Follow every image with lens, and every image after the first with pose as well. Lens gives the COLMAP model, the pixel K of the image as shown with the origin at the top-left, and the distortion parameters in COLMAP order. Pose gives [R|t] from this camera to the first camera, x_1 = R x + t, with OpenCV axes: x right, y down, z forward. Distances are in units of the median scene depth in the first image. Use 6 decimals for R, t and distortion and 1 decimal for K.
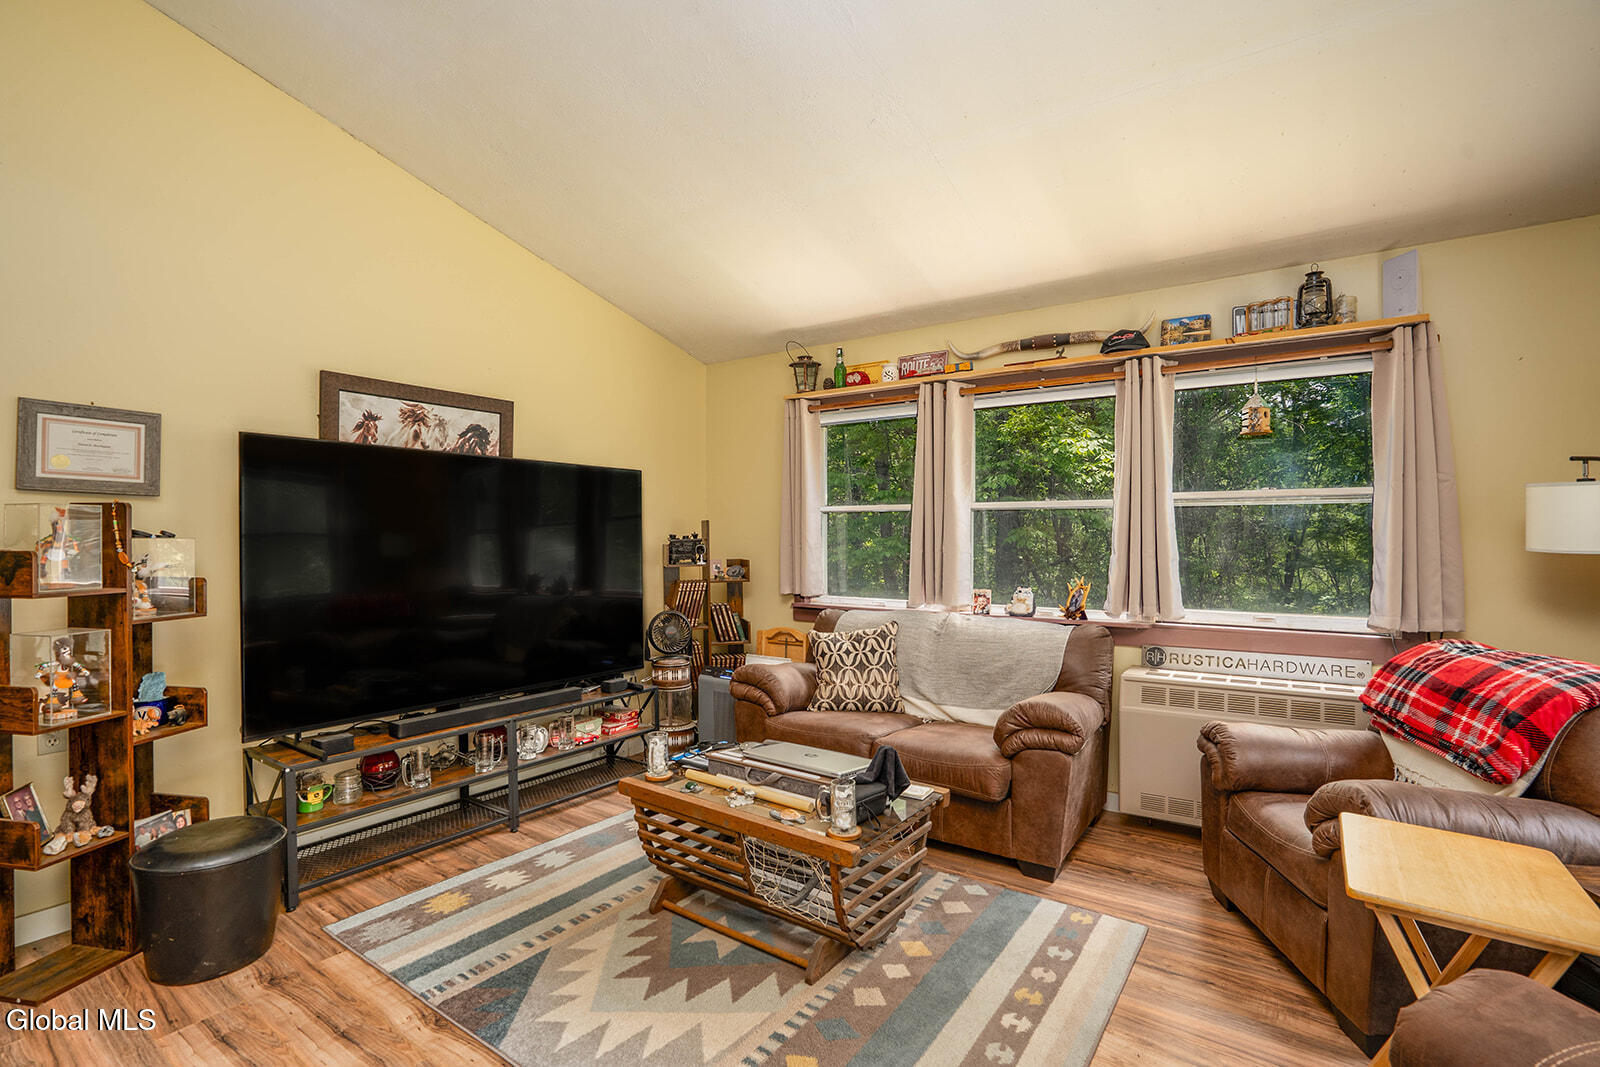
lens RADIAL K [[737.4, 0, 802.0], [0, 737.4, 538.9], [0, 0, 1]] dist [-0.060980, 0.023540]
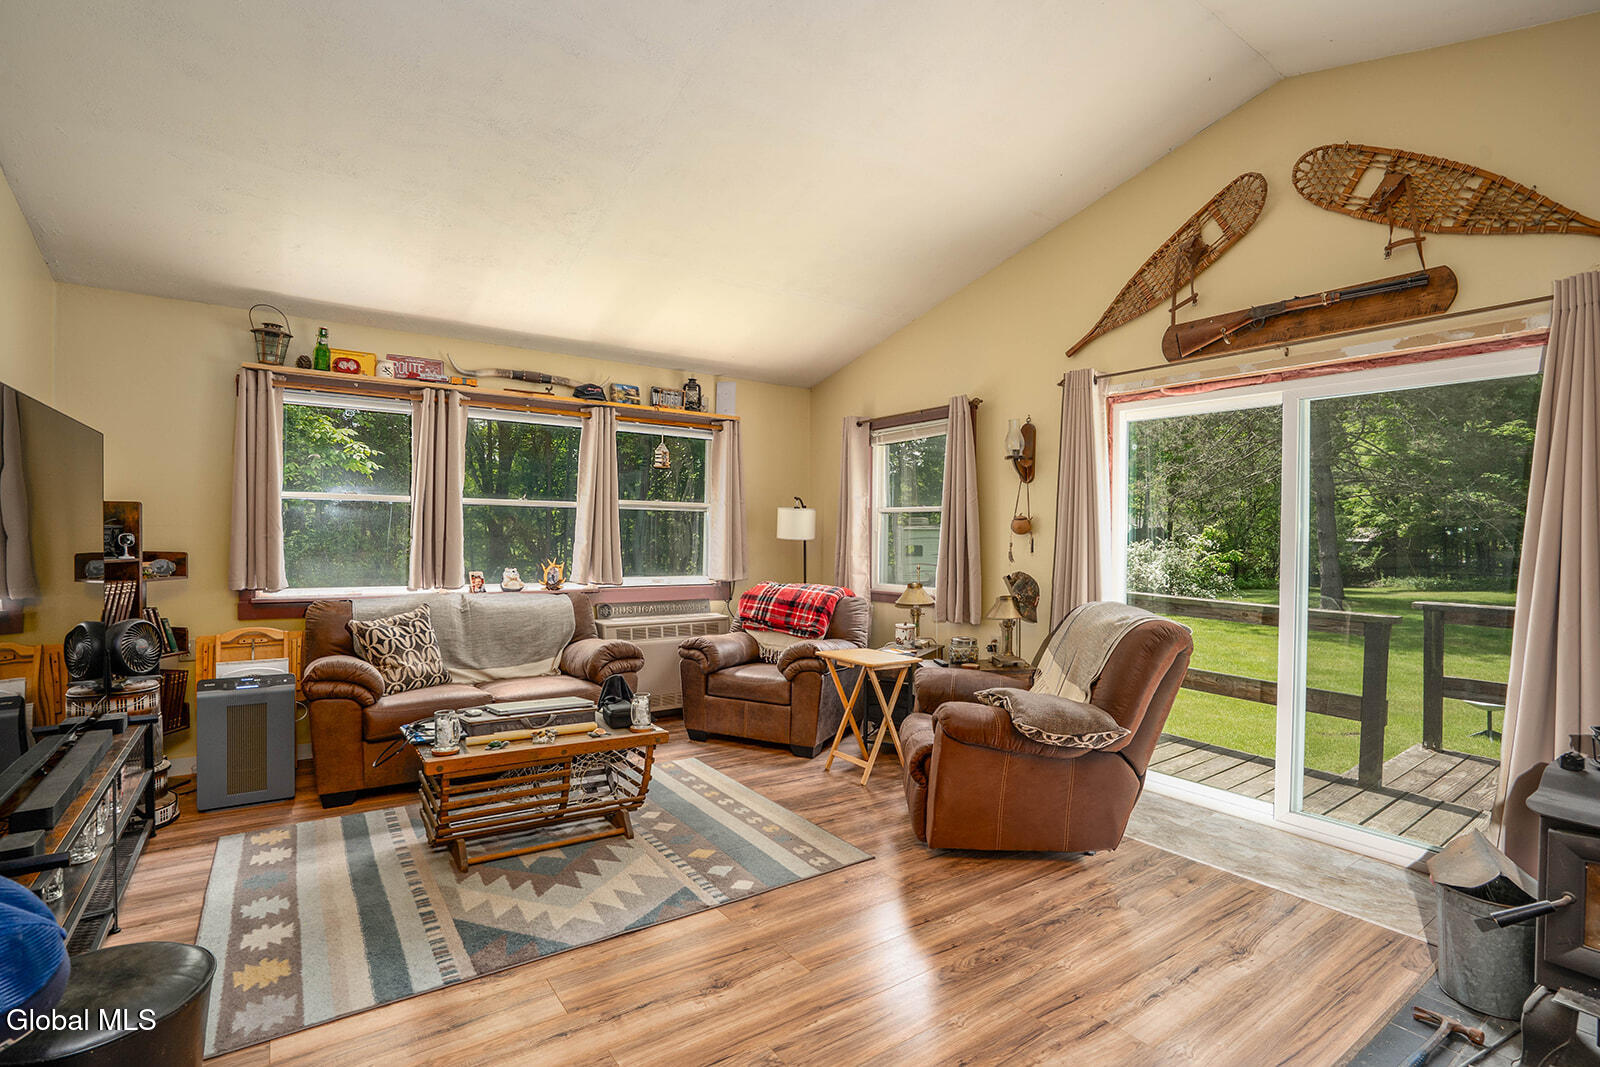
lens RADIAL K [[737.4, 0, 802.0], [0, 737.4, 538.9], [0, 0, 1]] dist [-0.060980, 0.023540]
pose [[0.348836, -0.006125, 0.937164, -0.797348], [-0.015211, 0.999810, 0.012196, -0.008458], [-0.937060, -0.018510, 0.348677, 0.112025]]
